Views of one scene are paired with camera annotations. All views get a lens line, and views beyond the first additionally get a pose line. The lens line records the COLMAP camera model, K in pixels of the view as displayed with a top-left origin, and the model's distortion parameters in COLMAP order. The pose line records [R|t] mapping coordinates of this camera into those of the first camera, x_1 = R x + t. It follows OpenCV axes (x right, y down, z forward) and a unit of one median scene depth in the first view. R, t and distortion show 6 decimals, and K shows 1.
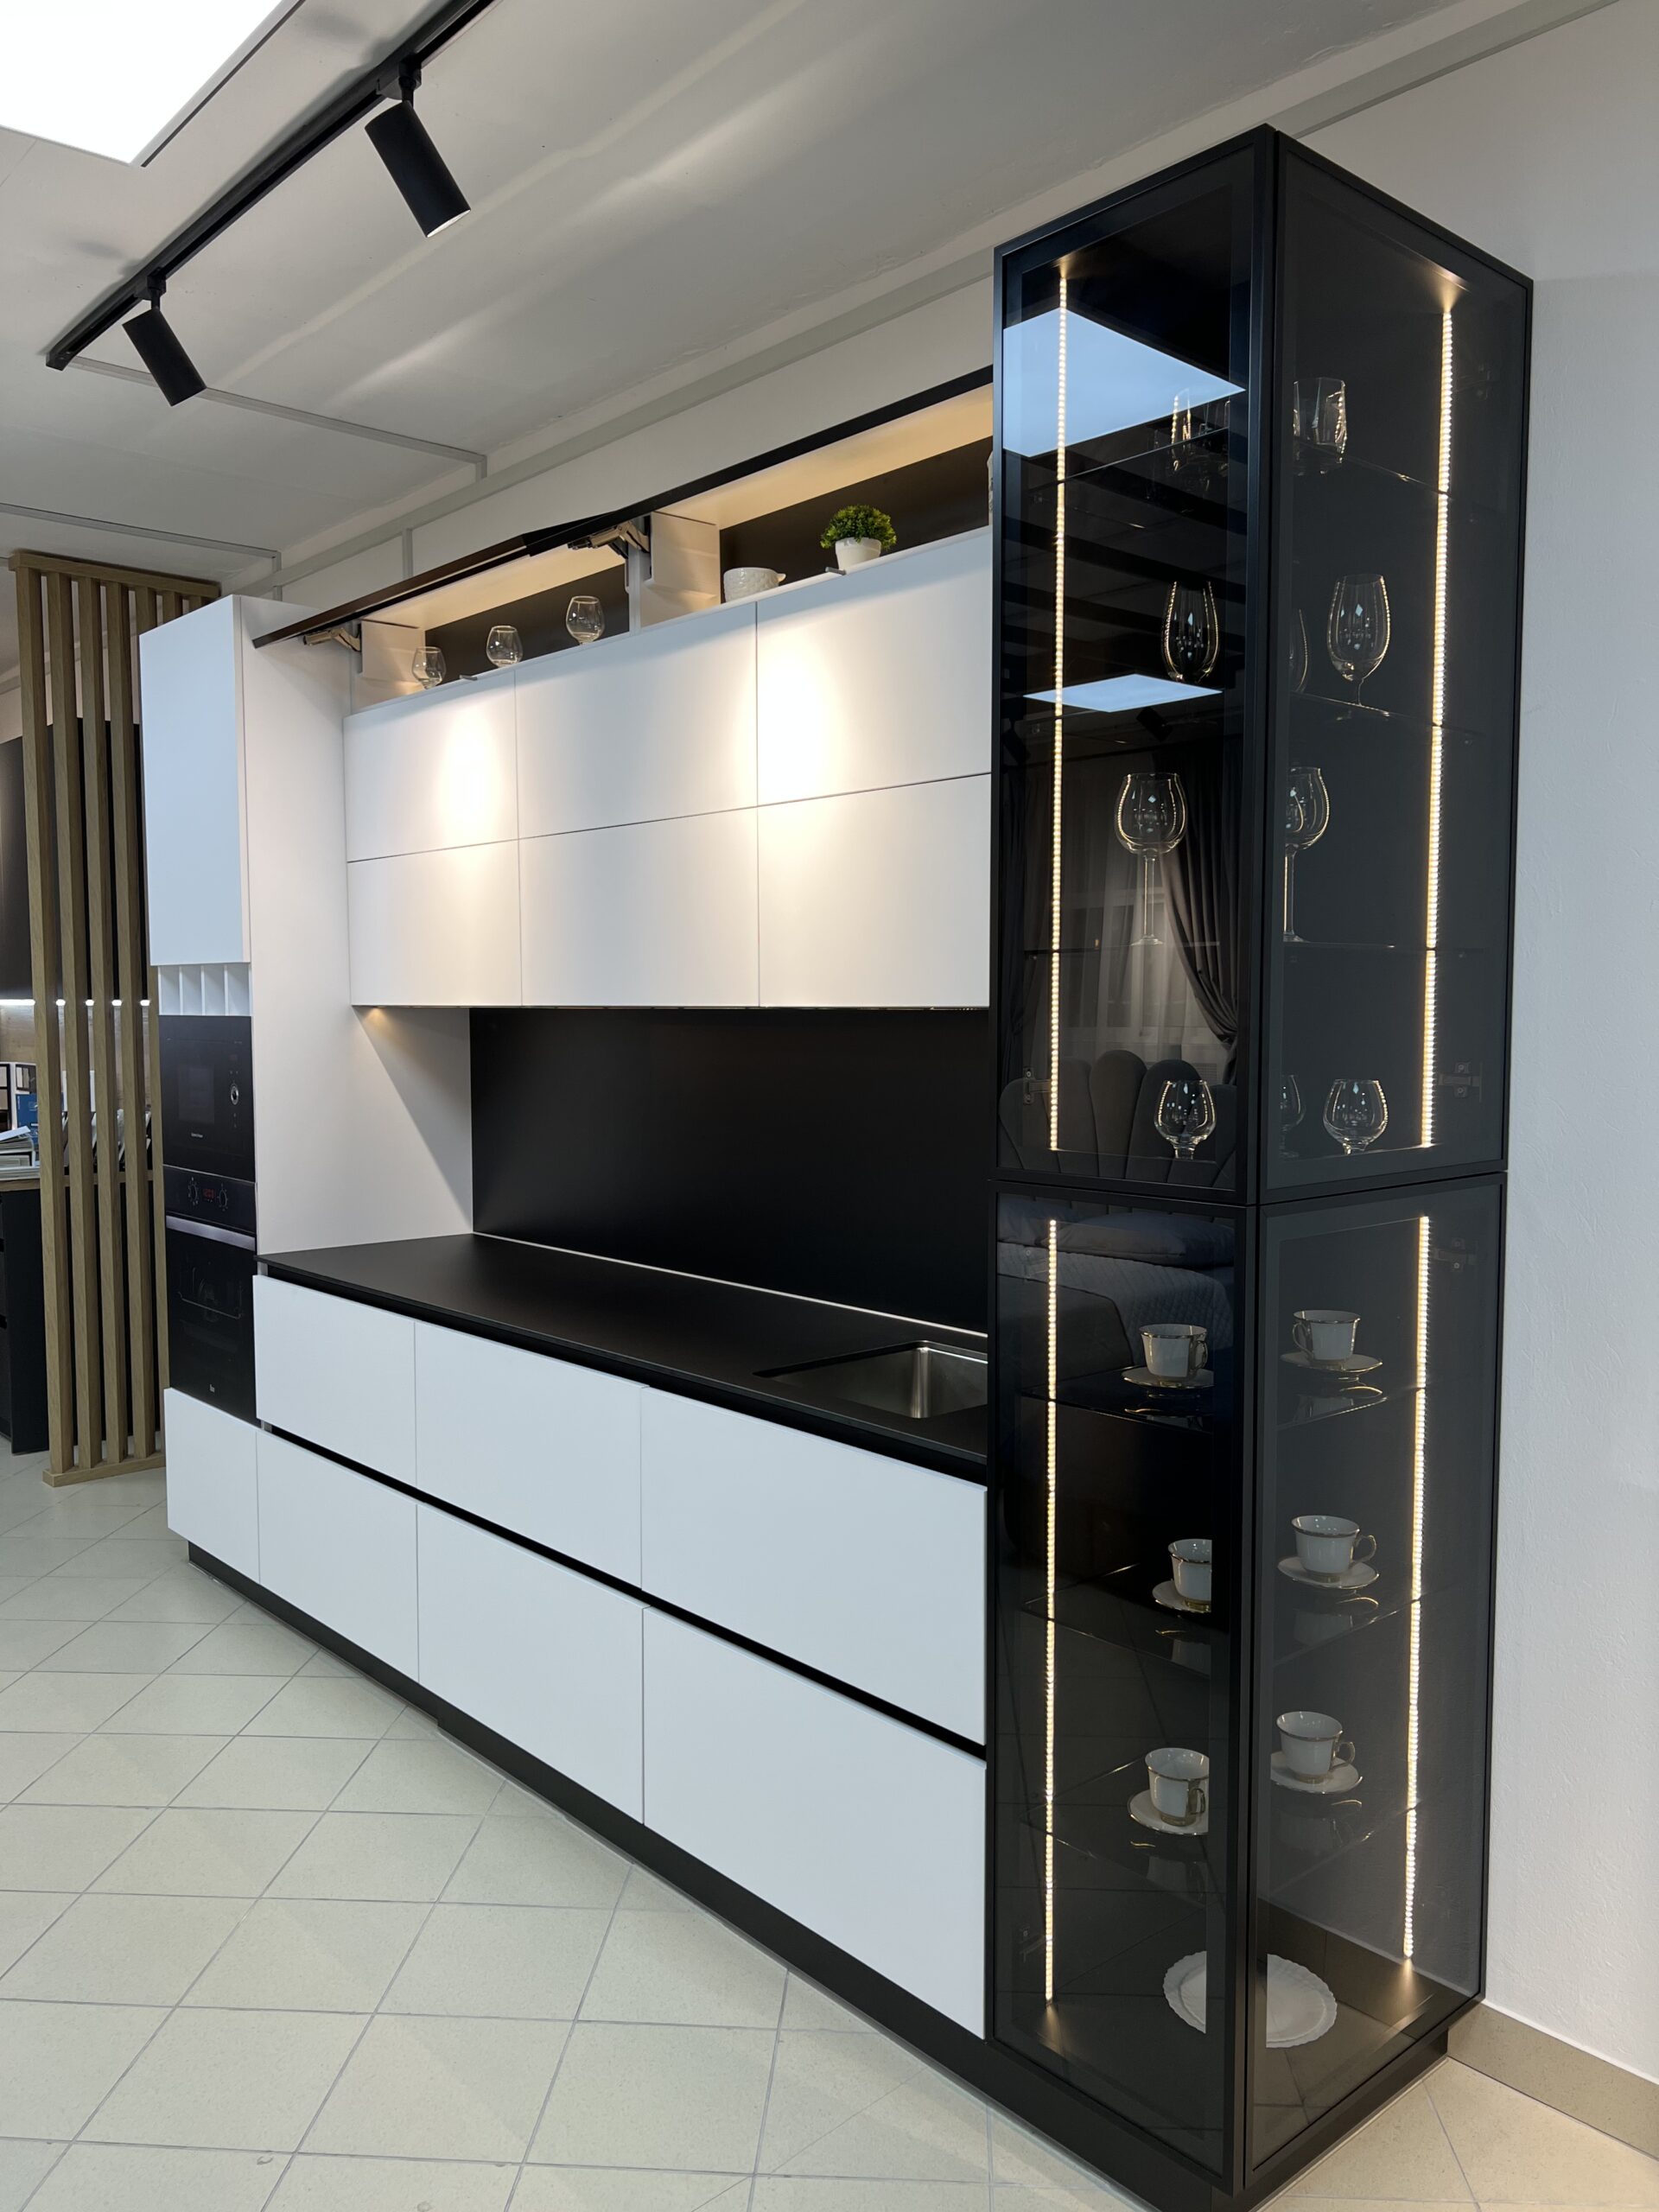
lens RADIAL K [[1664.3, 0, 831.2], [0, 1664.3, 1115.2], [0, 0, 1]] dist [0.064840, -0.080054]
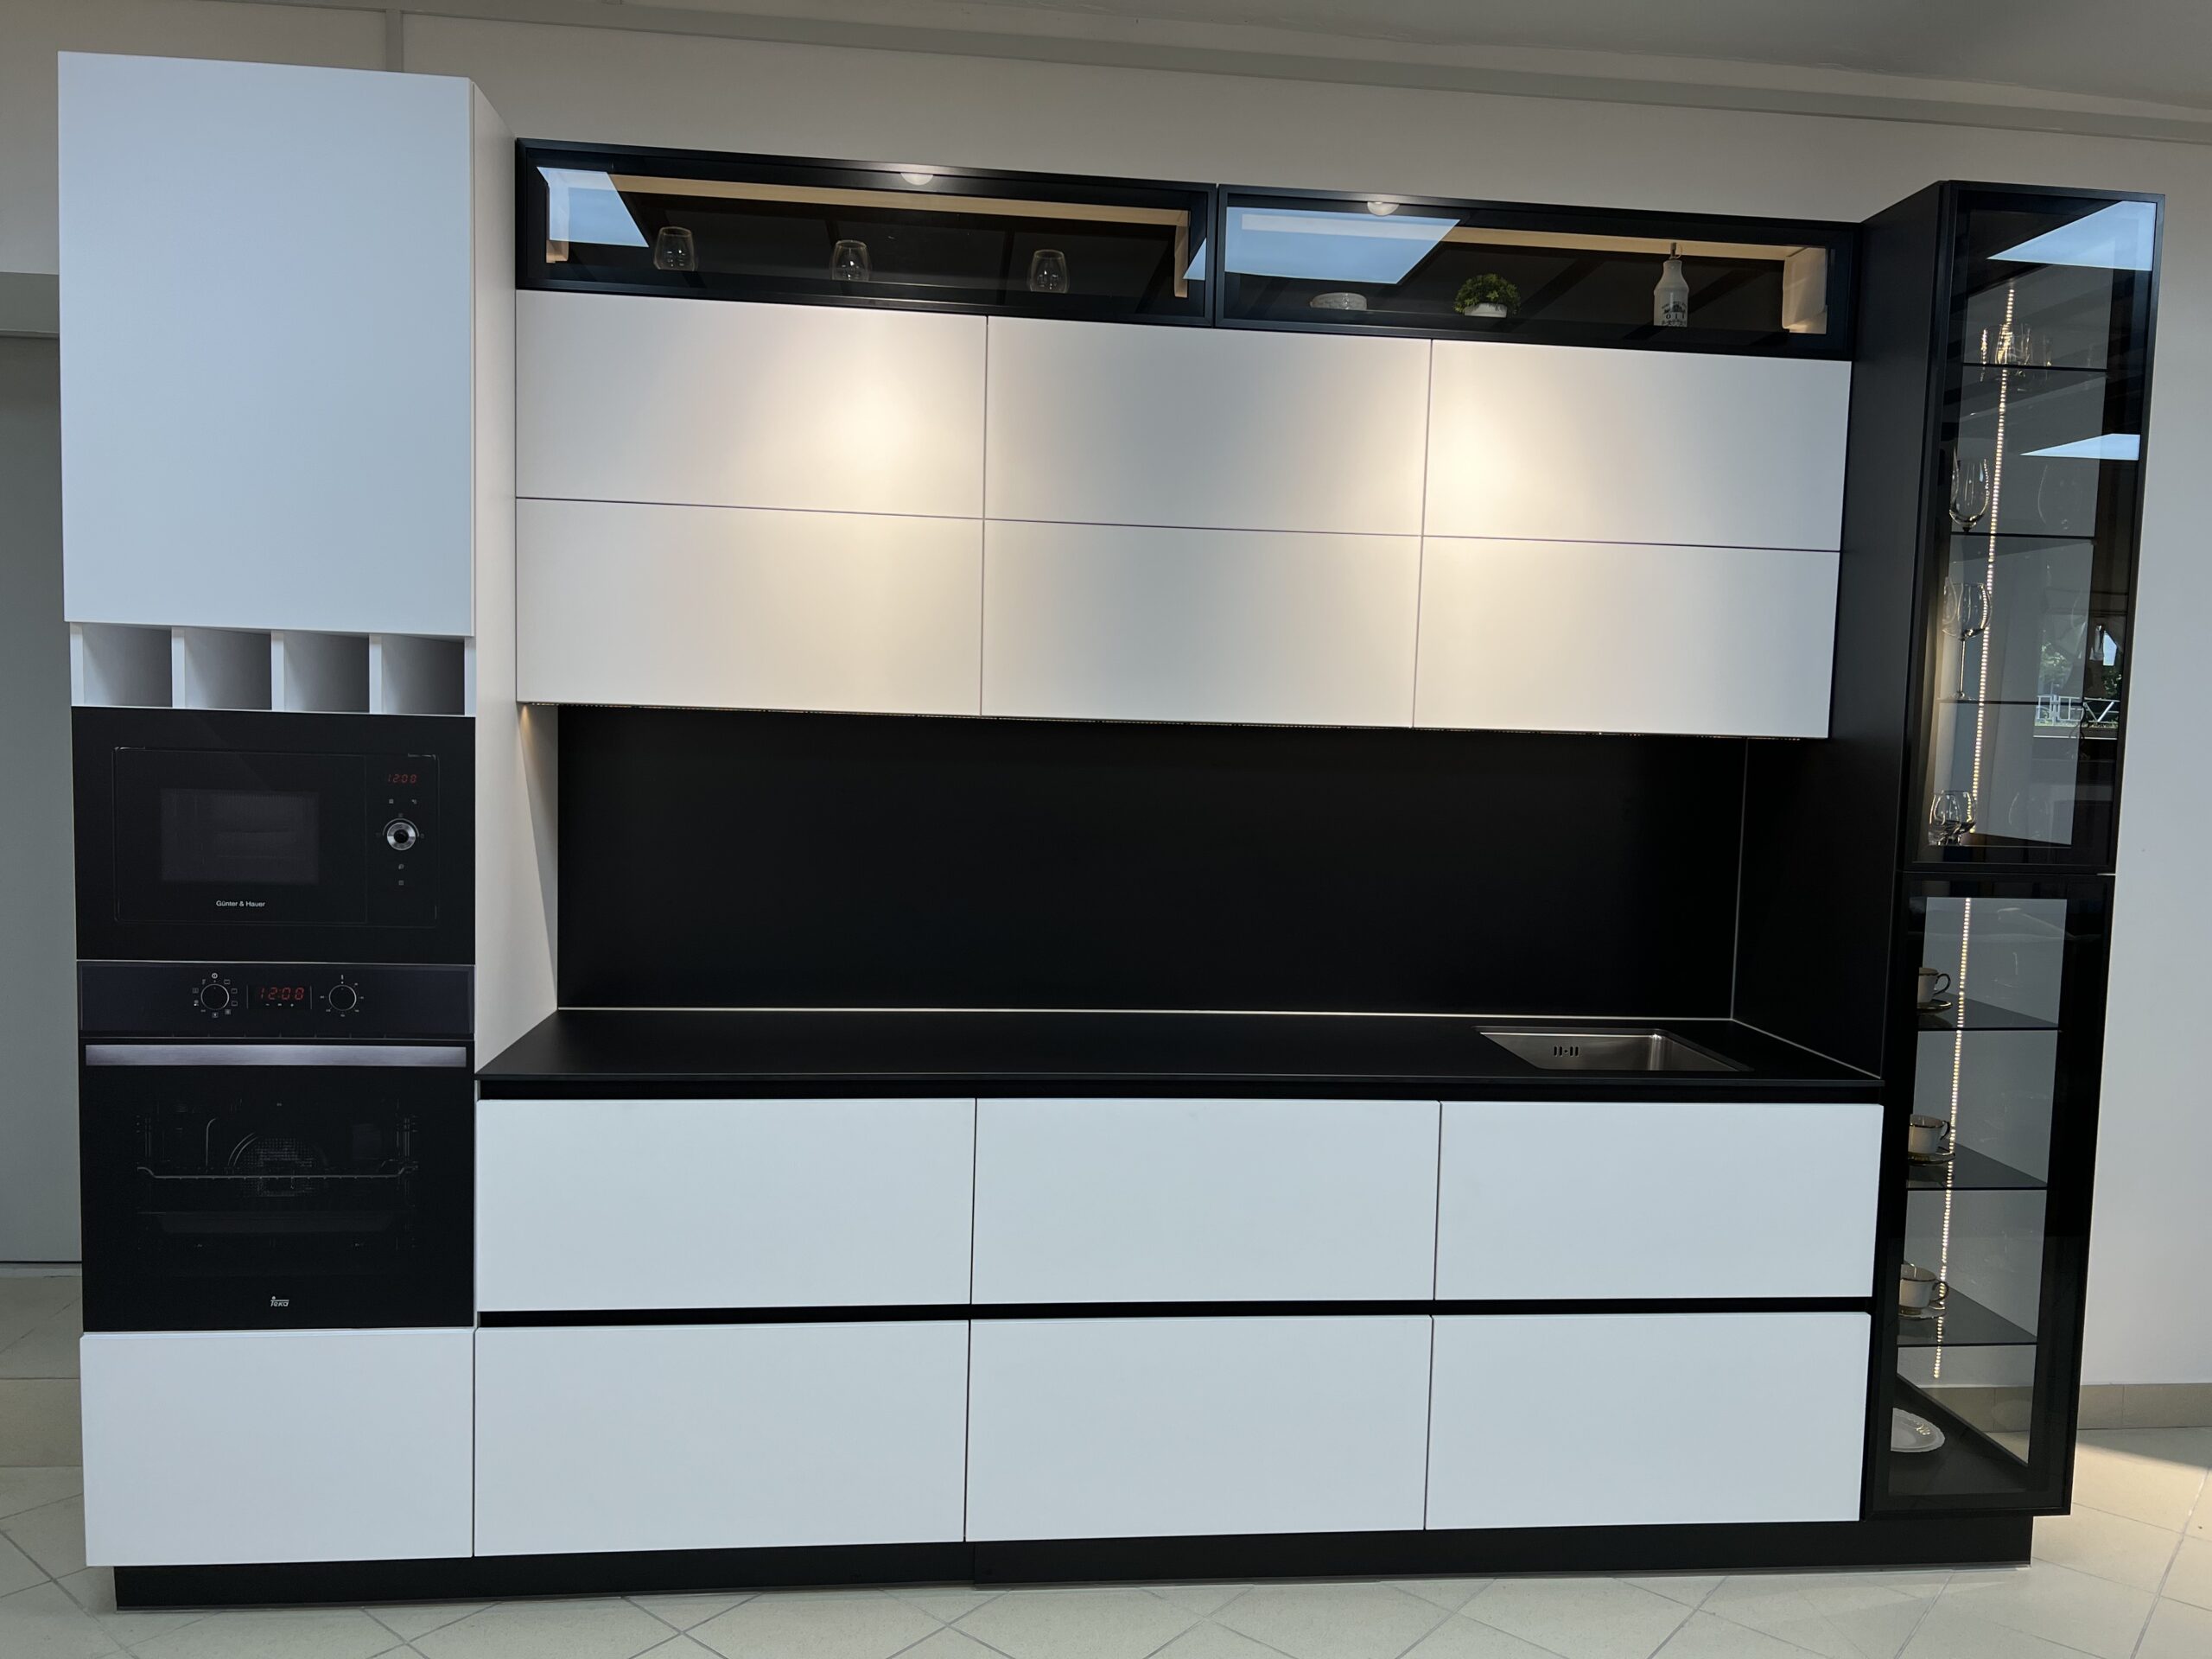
lens RADIAL K [[1664.3, 0, 1106.0], [0, 1664.3, 829.5], [0, 0, 1]] dist [0.064840, -0.080054]
pose [[0.579905, -0.038339, 0.813782, -0.987640], [0.025170, 0.999258, 0.029141, -0.035421], [-0.814296, 0.003584, 0.580439, 0.537100]]
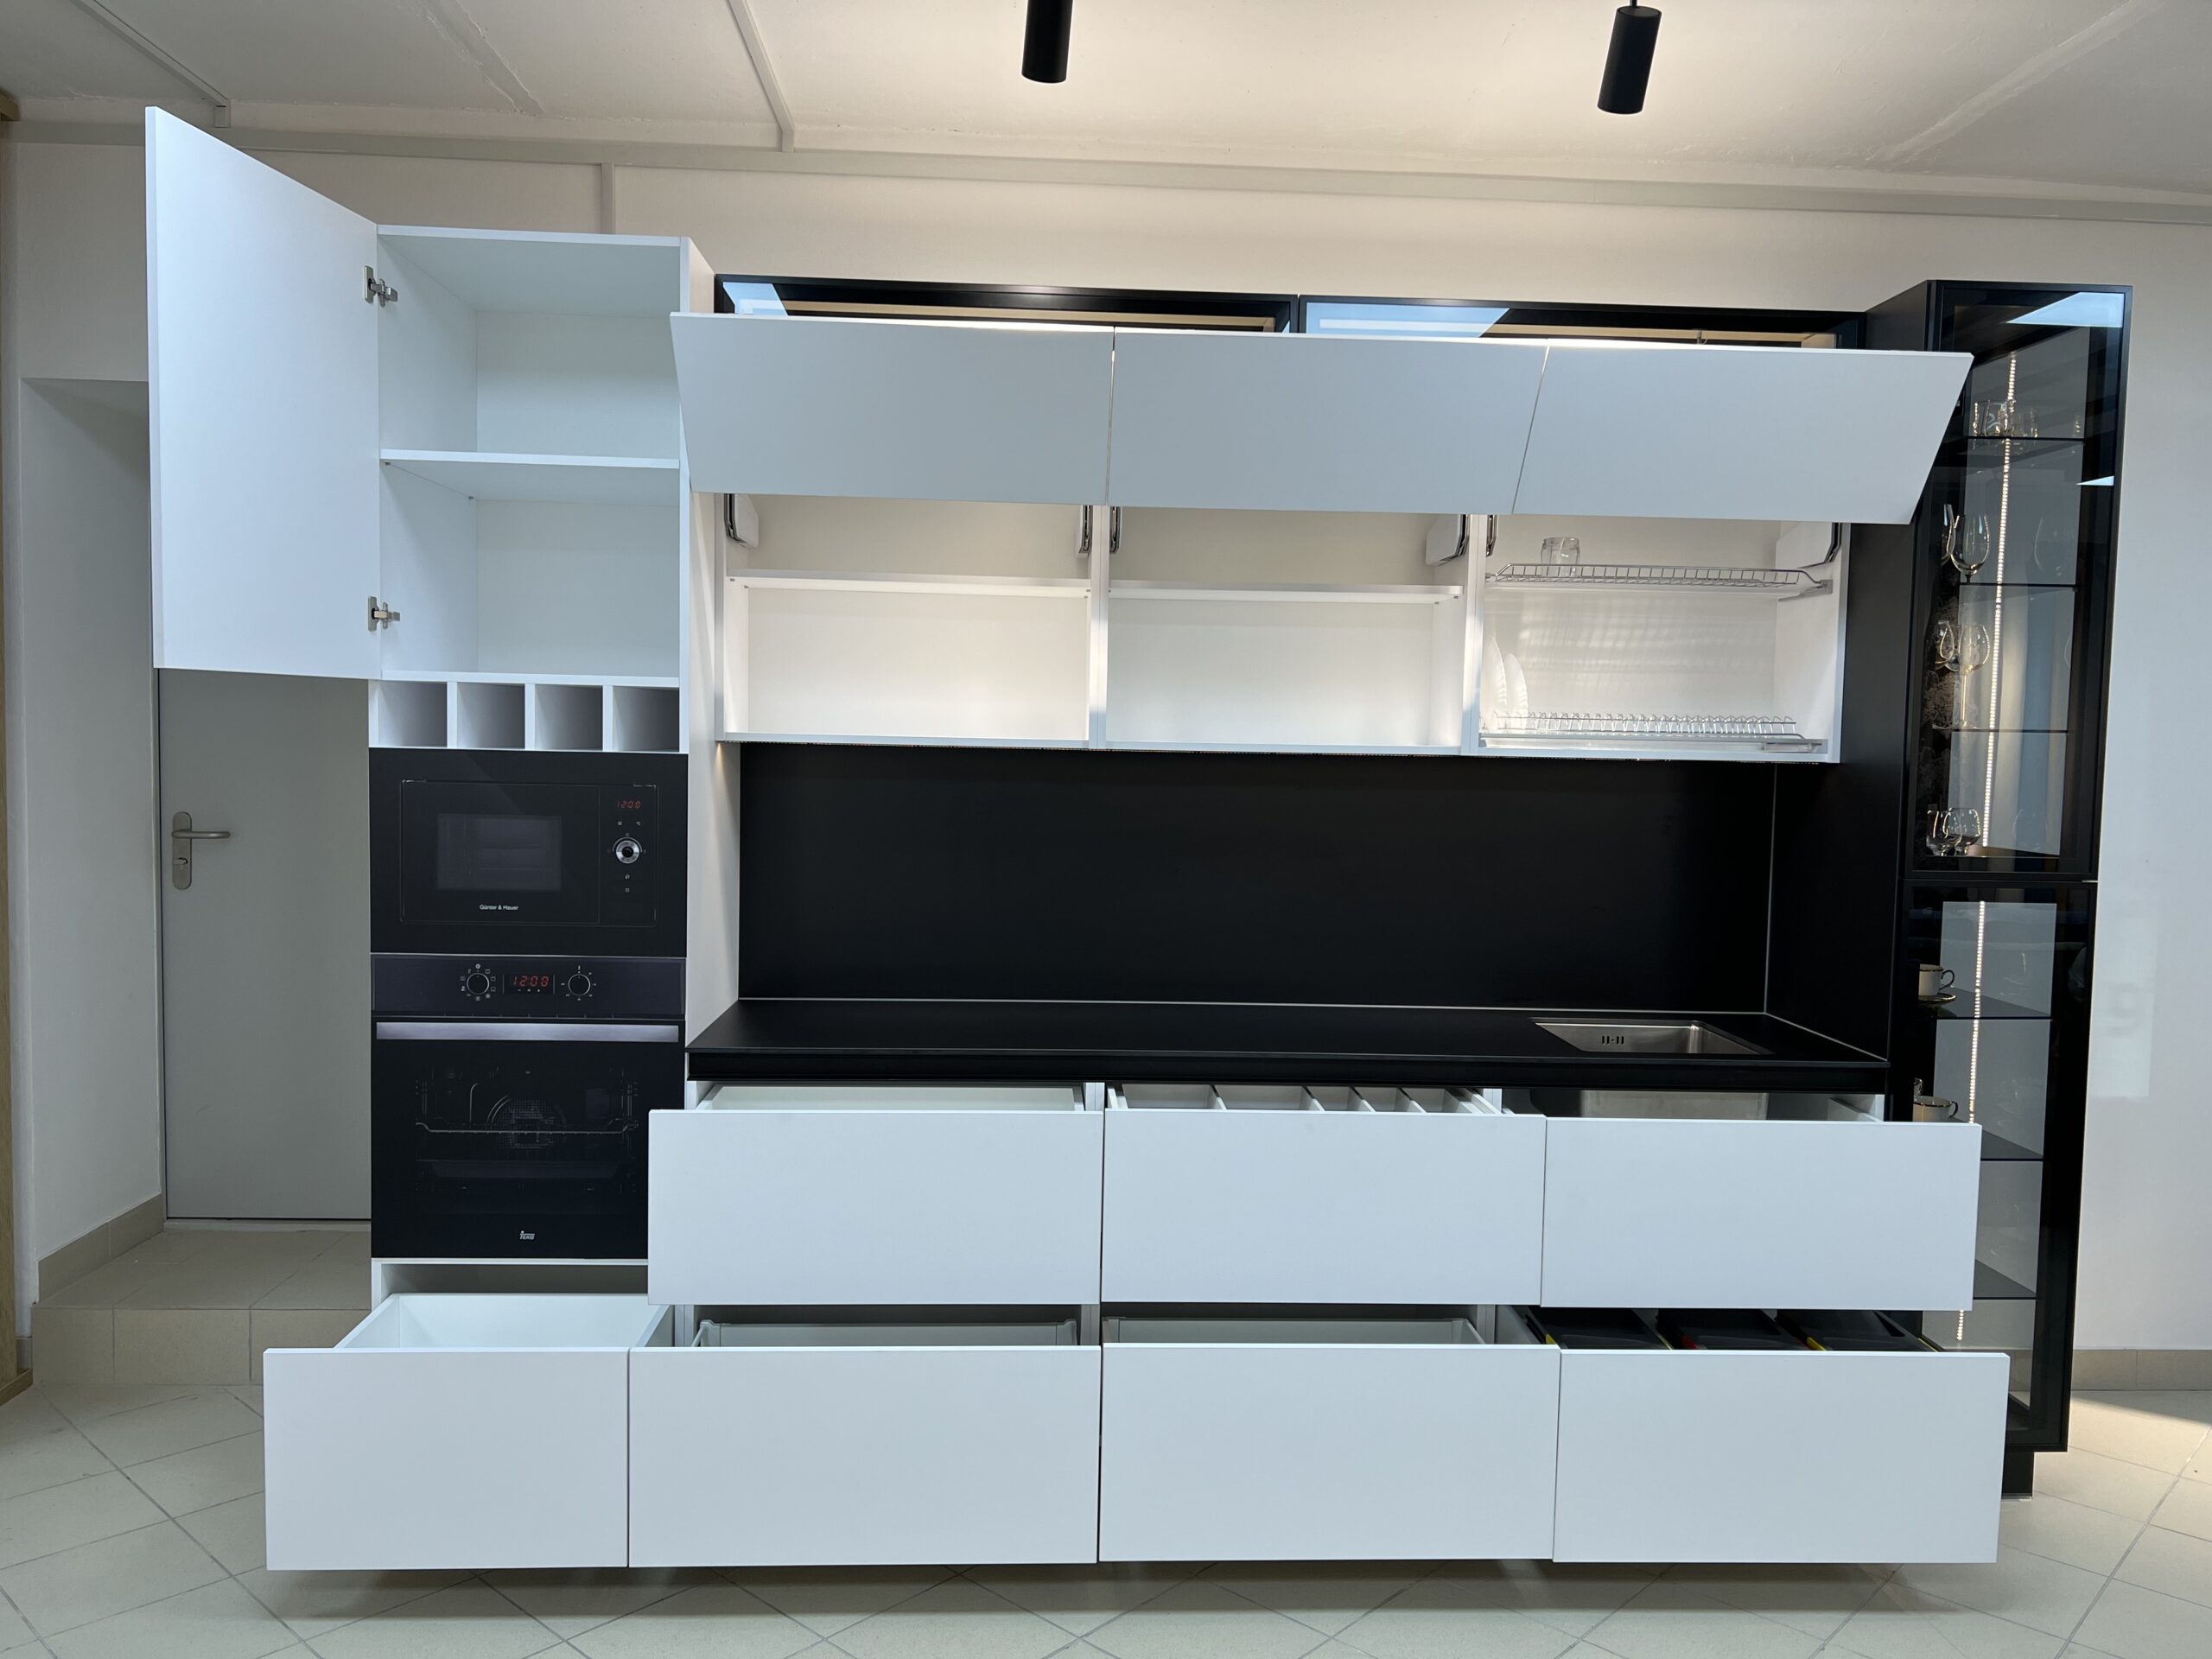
lens RADIAL K [[1663.3, 0, 1112.3], [0, 1663.3, 840.9], [0, 0, 1]] dist [0.106922, -0.182722]
pose [[0.631221, -0.032048, 0.774940, -1.120498], [0.030259, 0.999403, 0.016683, -0.031113], [-0.775012, 0.012918, 0.631814, 0.430520]]
